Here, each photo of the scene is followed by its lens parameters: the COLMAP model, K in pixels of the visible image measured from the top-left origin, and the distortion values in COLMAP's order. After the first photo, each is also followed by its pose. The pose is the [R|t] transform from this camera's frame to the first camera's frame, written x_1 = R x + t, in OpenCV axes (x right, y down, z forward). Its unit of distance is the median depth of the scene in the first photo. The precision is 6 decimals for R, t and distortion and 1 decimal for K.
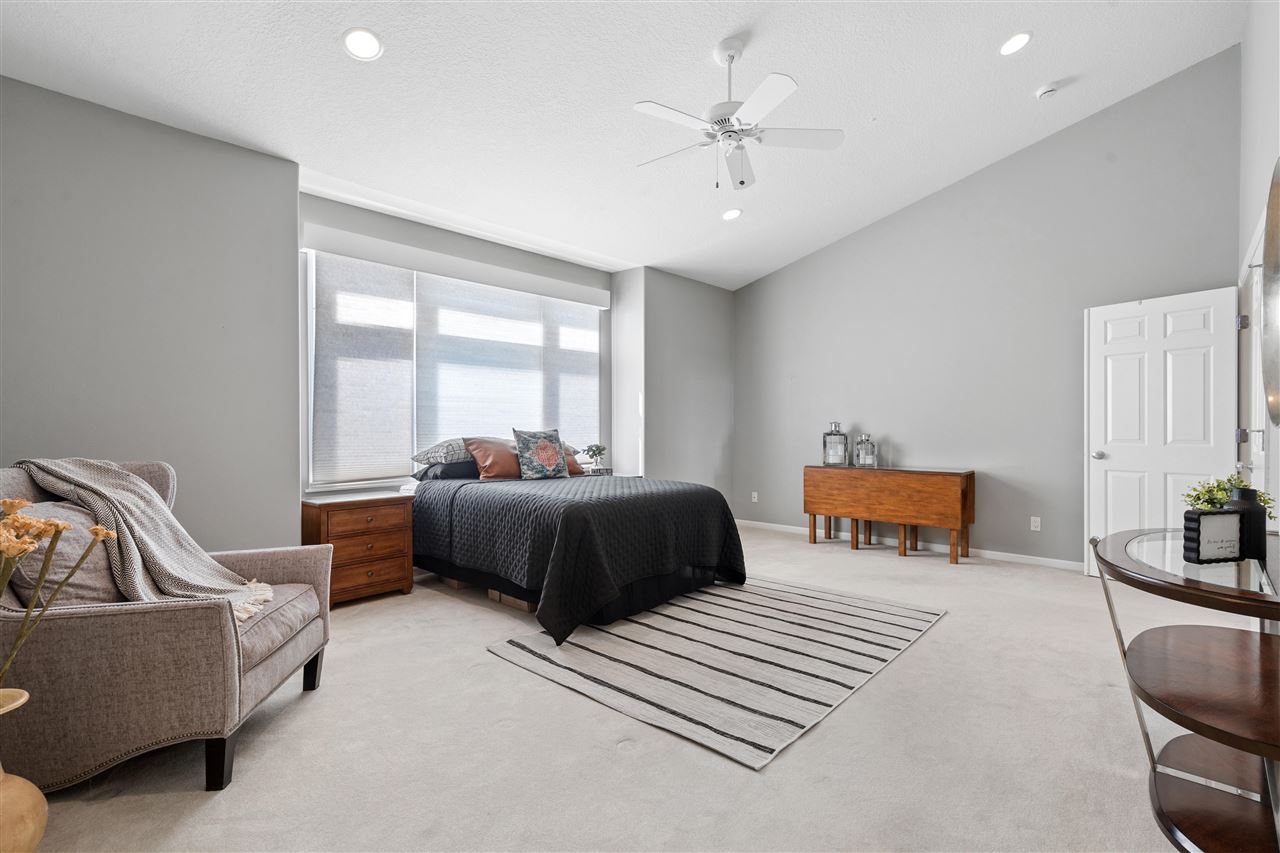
lens RADIAL K [[586.8, 0, 640.0], [0, 586.8, 426.5], [0, 0, 1]] dist [-0.003872, -0.000613]
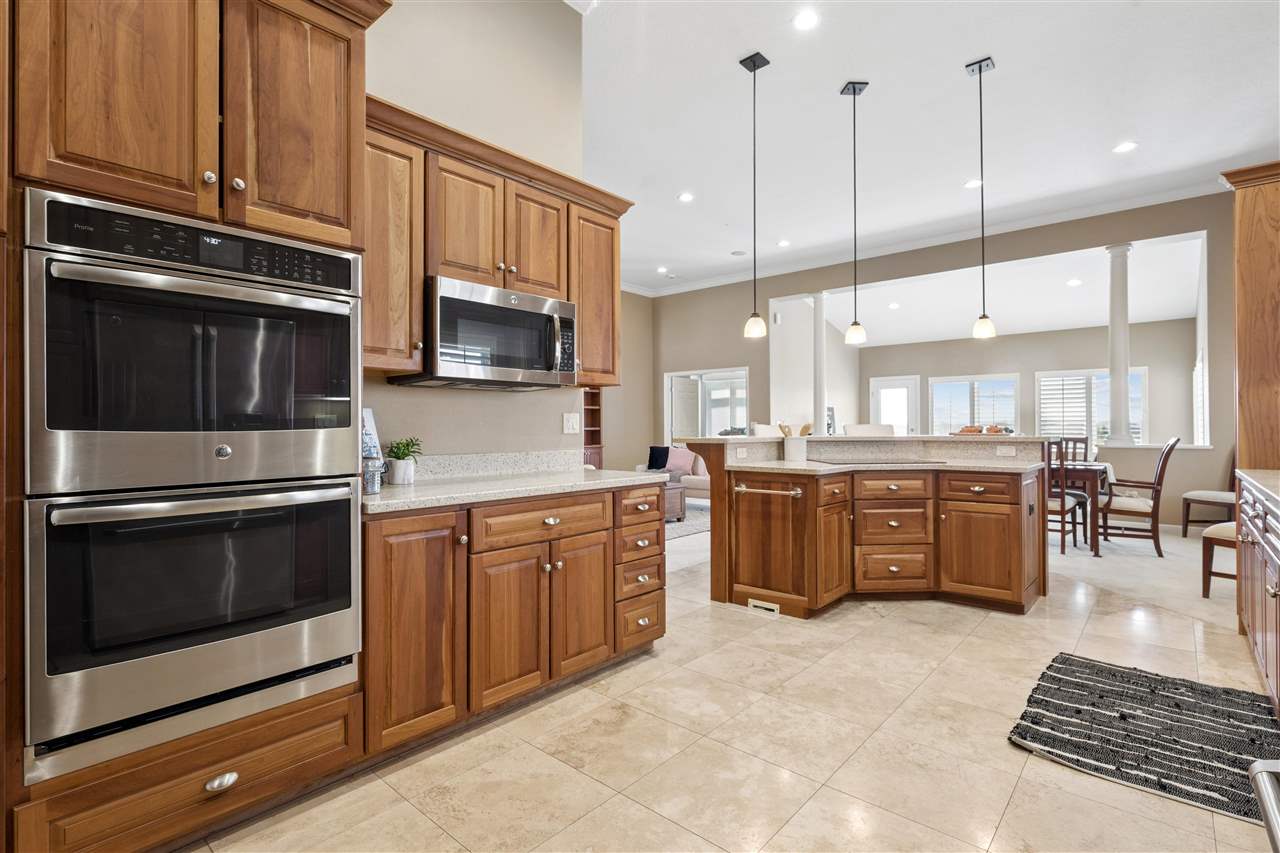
lens RADIAL K [[602.8, 0, 641.4], [0, 602.8, 424.1], [0, 0, 1]] dist [-0.000223, -0.000171]
pose [[0.020836, 0.000248, -0.999783, 3.268303], [0.001315, 0.999999, 0.000275, -0.010973], [0.999782, -0.001320, 0.020836, 0.422025]]
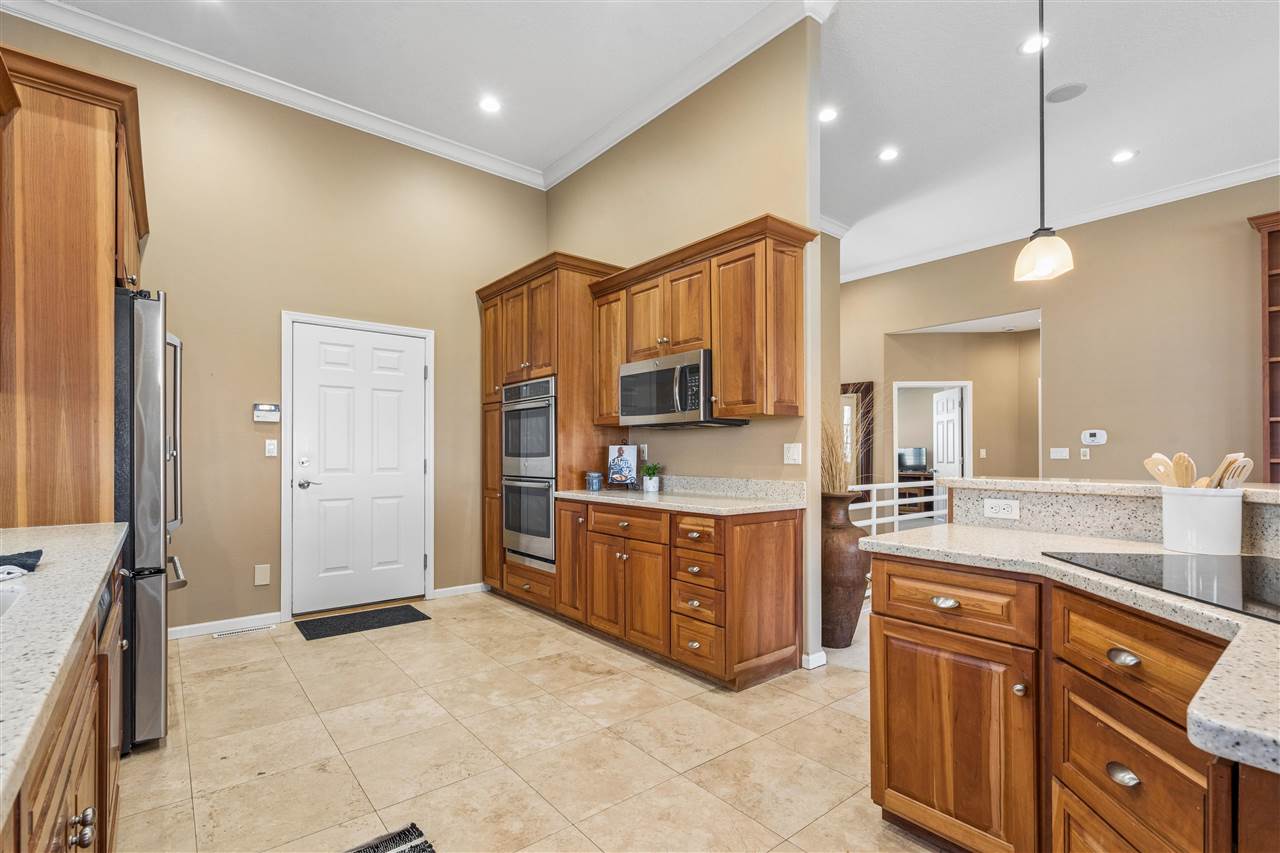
lens RADIAL K [[590.7, 0, 634.8], [0, 590.7, 452.9], [0, 0, 1]] dist [-0.003193, -0.000354]
pose [[-0.988666, 0.004115, 0.150076, 2.566557], [0.004224, 0.999991, 0.000407, -0.013728], [-0.150073, 0.001036, -0.988674, 1.118856]]
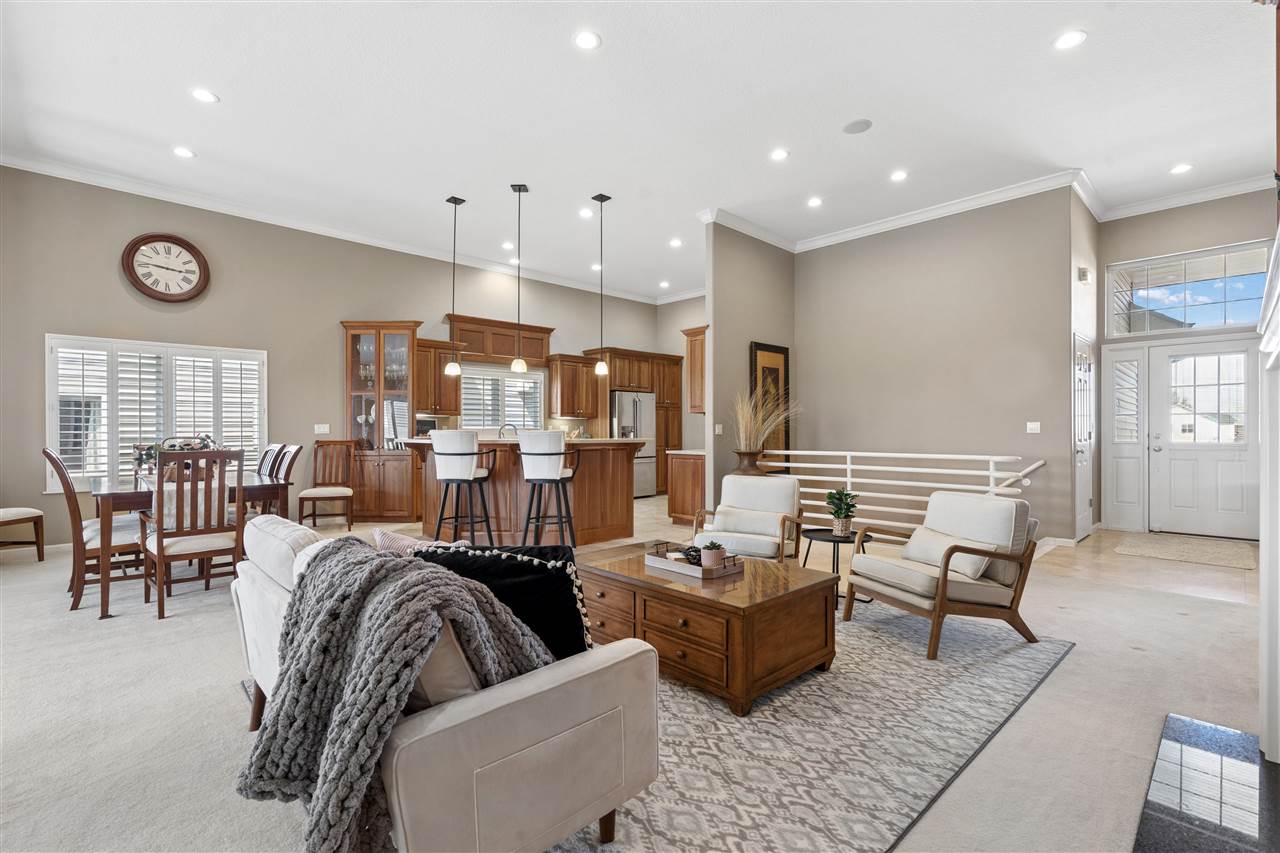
lens RADIAL K [[580.8, 0, 640.0], [0, 580.8, 433.2], [0, 0, 1]] dist [-0.003645, -0.000039]
pose [[0.062573, 0.000753, 0.998040, 0.908504], [0.003239, 0.999994, -0.000957, -0.001842], [-0.998035, 0.003292, 0.062570, 0.438916]]
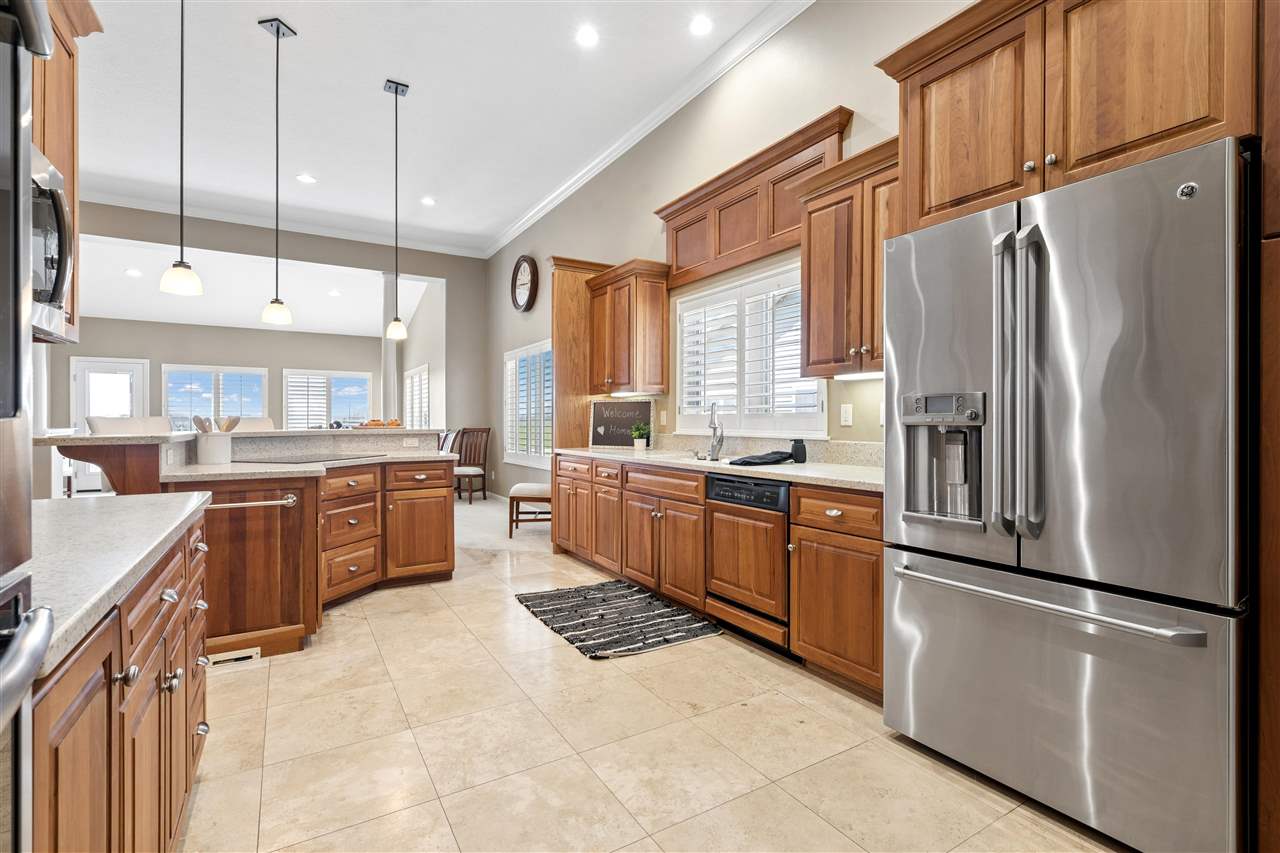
lens RADIAL K [[580.2, 0, 632.9], [0, 580.2, 425.4], [0, 0, 1]] dist [-0.002781, 0.000115]
pose [[0.957119, 0.010738, -0.289494, 3.001700], [-0.008856, 0.999930, 0.007811, -0.009297], [0.289558, -0.004912, 0.957148, 0.141281]]
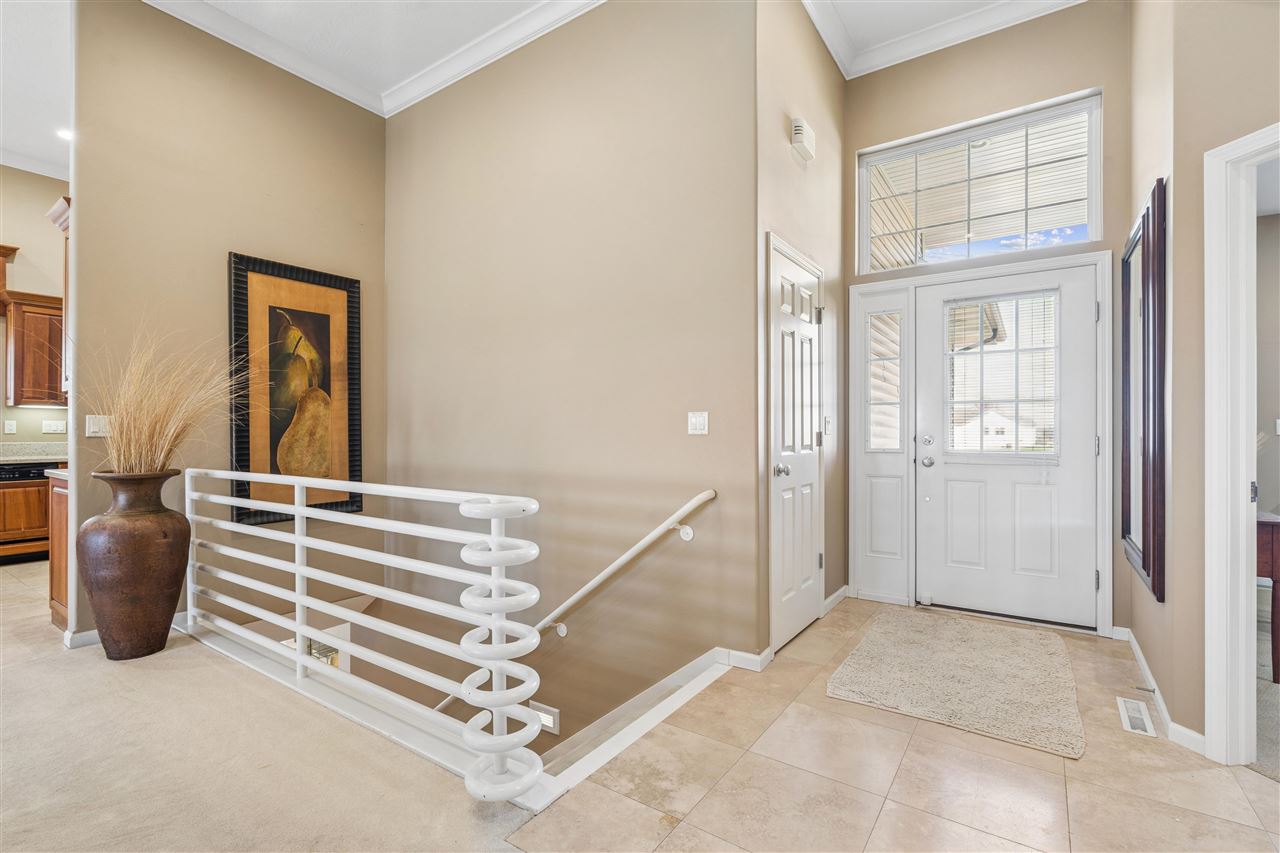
lens RADIAL K [[578.1, 0, 642.9], [0, 578.1, 433.7], [0, 0, 1]] dist [-0.006727, -0.000555]
pose [[-0.141232, 0.001212, 0.989976, 1.666508], [0.001181, 0.999999, -0.001055, -0.000900], [-0.989976, 0.001021, -0.141233, -0.237118]]
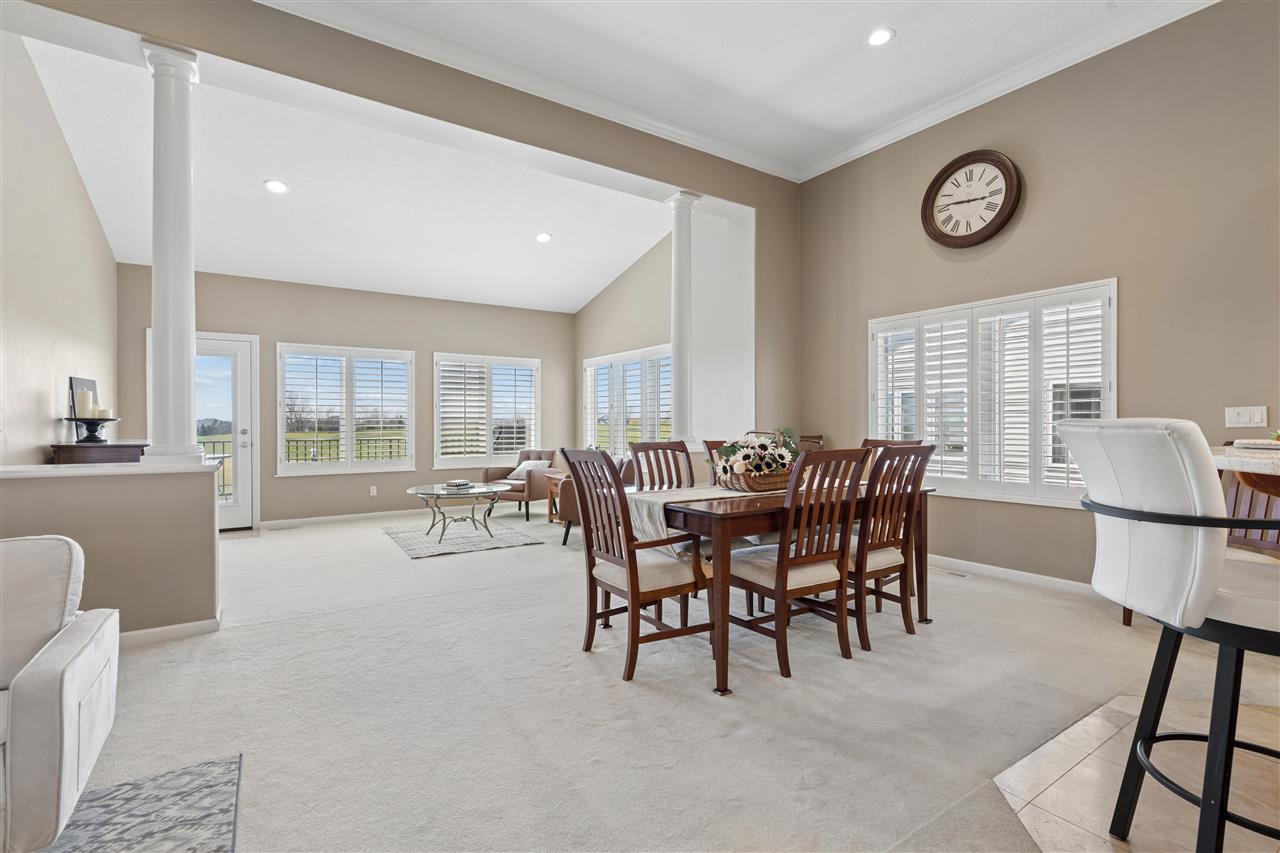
lens RADIAL K [[580.2, 0, 632.9], [0, 580.2, 425.4], [0, 0, 1]] dist [-0.002781, 0.000115]
pose [[0.969383, 0.003796, -0.245524, 1.895802], [-0.003295, 0.999992, 0.002455, -0.006630], [0.245531, -0.001571, 0.969387, 0.519951]]
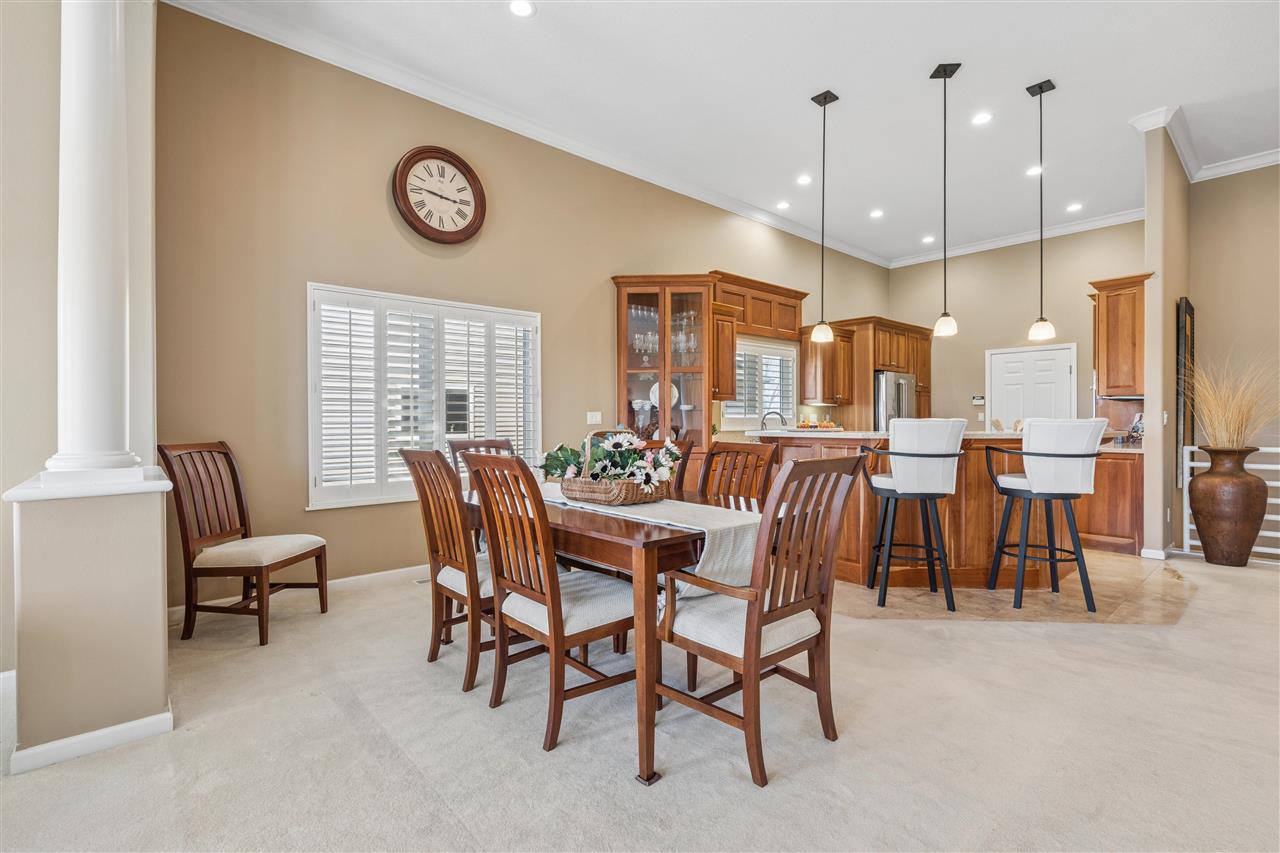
lens RADIAL K [[586.8, 0, 640.0], [0, 586.8, 426.5], [0, 0, 1]] dist [-0.003872, -0.000613]
pose [[0.107969, -0.002972, 0.994150, 1.246739], [0.005078, 0.999984, 0.002438, -0.003409], [-0.994141, 0.004785, 0.107982, 1.200316]]
